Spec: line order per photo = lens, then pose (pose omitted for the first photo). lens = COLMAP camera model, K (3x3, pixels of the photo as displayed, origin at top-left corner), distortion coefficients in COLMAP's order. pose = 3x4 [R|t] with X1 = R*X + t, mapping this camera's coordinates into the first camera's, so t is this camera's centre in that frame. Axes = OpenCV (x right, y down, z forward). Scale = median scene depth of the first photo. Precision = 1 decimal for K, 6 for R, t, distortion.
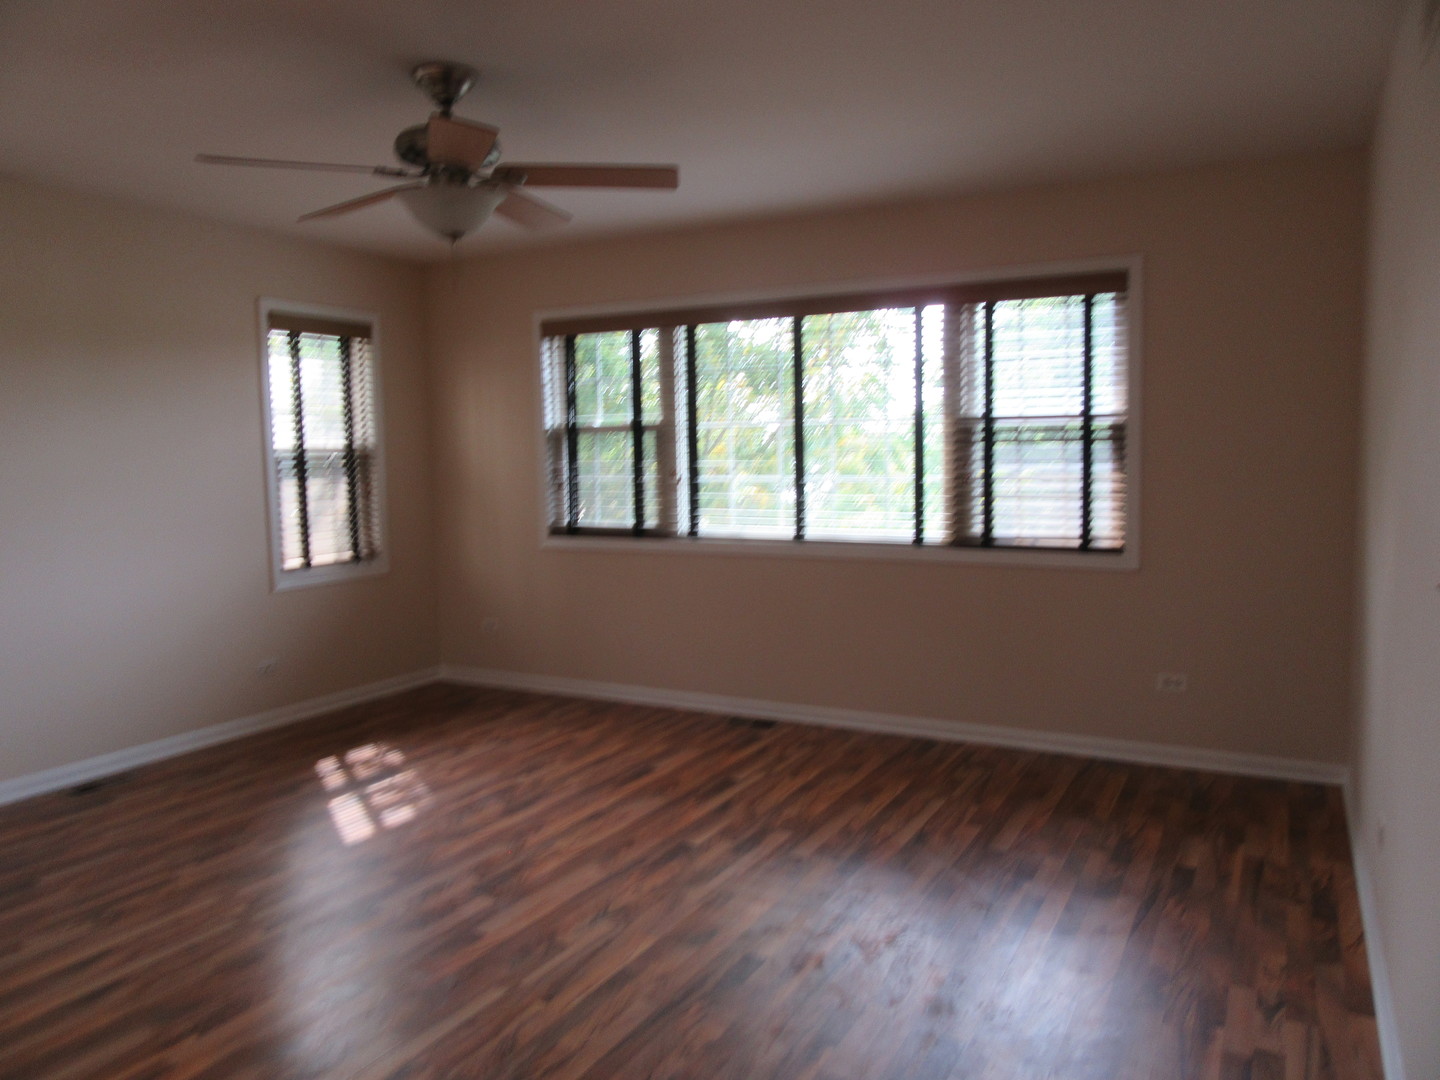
lens RADIAL K [[1065.9, 0, 728.6], [0, 1065.9, 540.9], [0, 0, 1]] dist [-0.019748, 0.019825]
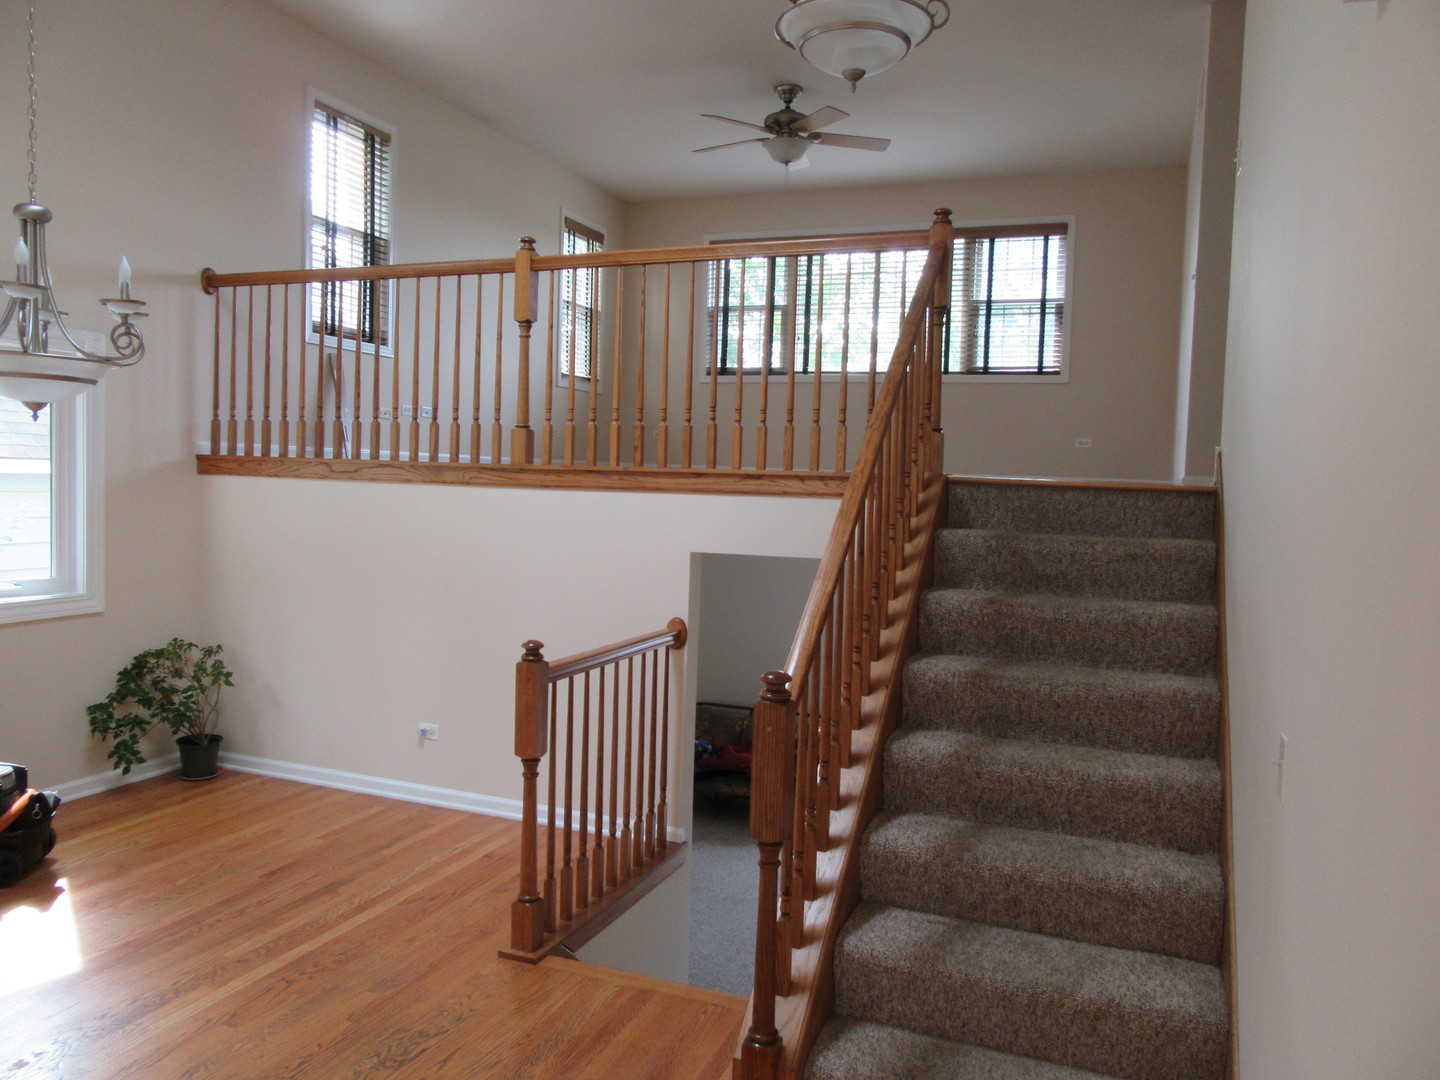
lens RADIAL K [[1065.9, 0, 716.5], [0, 1065.9, 534.5], [0, 0, 1]] dist [-0.019748, 0.019825]
pose [[0.994291, 0.047778, 0.095406, -0.380130], [-0.044766, 0.998437, -0.033465, 0.372192], [-0.096856, 0.029003, 0.994876, -0.762739]]
